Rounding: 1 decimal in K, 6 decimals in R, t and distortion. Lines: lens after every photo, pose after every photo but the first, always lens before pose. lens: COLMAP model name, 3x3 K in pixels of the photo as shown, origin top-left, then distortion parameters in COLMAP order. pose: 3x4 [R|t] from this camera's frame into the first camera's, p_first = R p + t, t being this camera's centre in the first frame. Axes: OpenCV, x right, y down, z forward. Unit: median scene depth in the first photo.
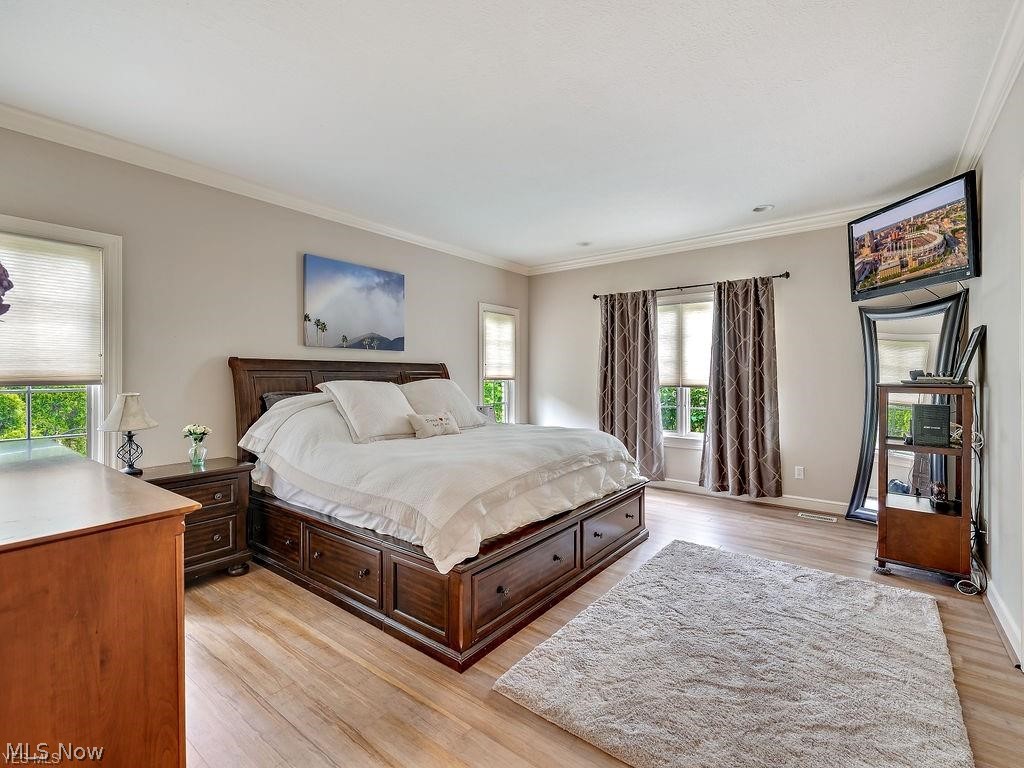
lens RADIAL K [[468.3, 0, 513.2], [0, 468.3, 371.4], [0, 0, 1]] dist [0.003184, -0.000102]
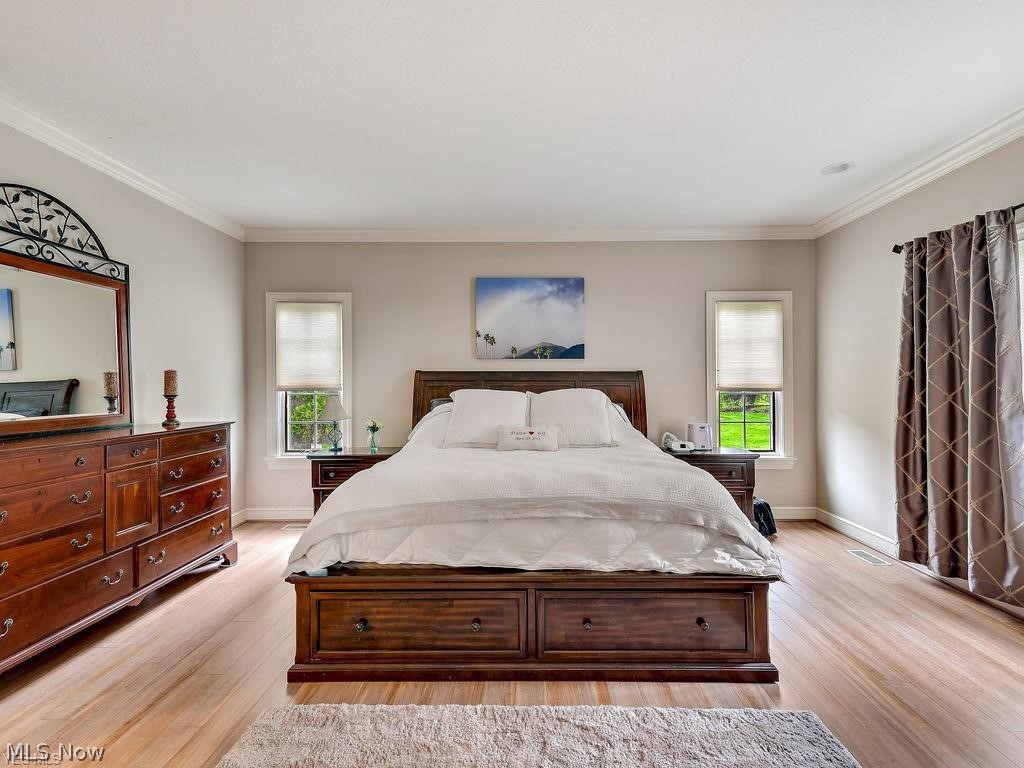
lens RADIAL K [[456.5, 0, 525.4], [0, 456.5, 383.3], [0, 0, 1]] dist [0.016598, -0.000519]
pose [[0.608947, -0.001154, -0.793210, 0.449756], [0.007190, 0.999966, 0.004065, 0.001398], [0.793178, -0.008178, 0.608935, 0.369862]]
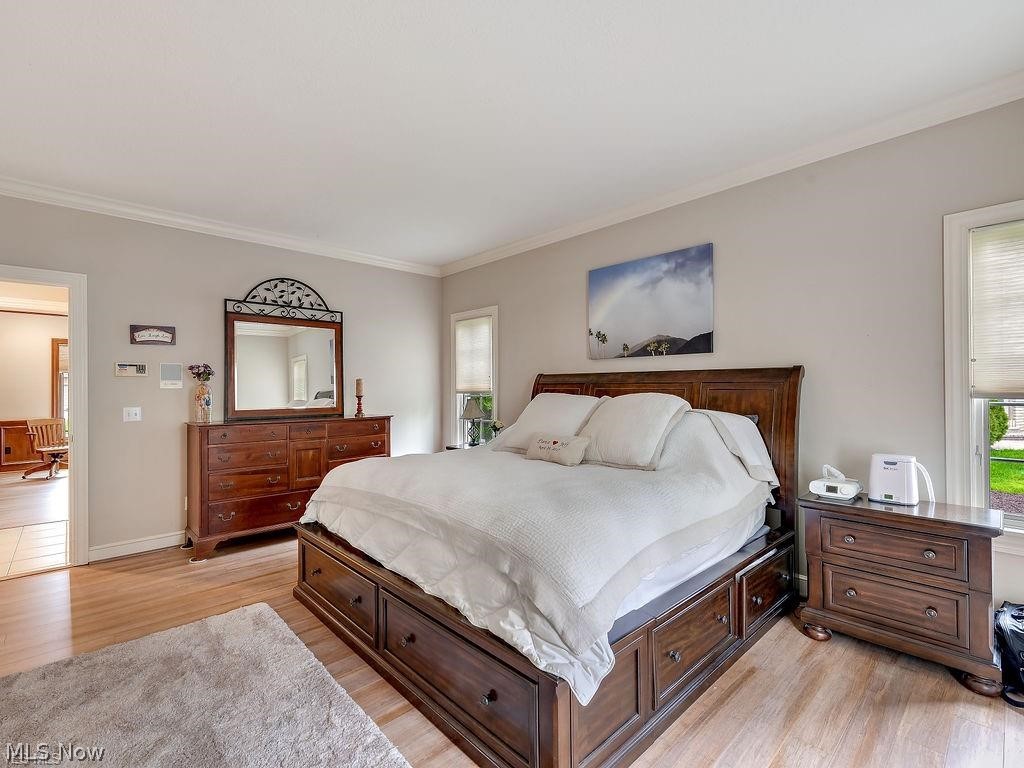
lens RADIAL K [[470.1, 0, 482.3], [0, 470.1, 386.9], [0, 0, 1]] dist [0.003708, -0.000203]
pose [[-0.189761, -0.000530, -0.981830, 0.550972], [0.013676, 0.999901, -0.003183, 0.005461], [0.981735, -0.014032, -0.189735, 0.850766]]
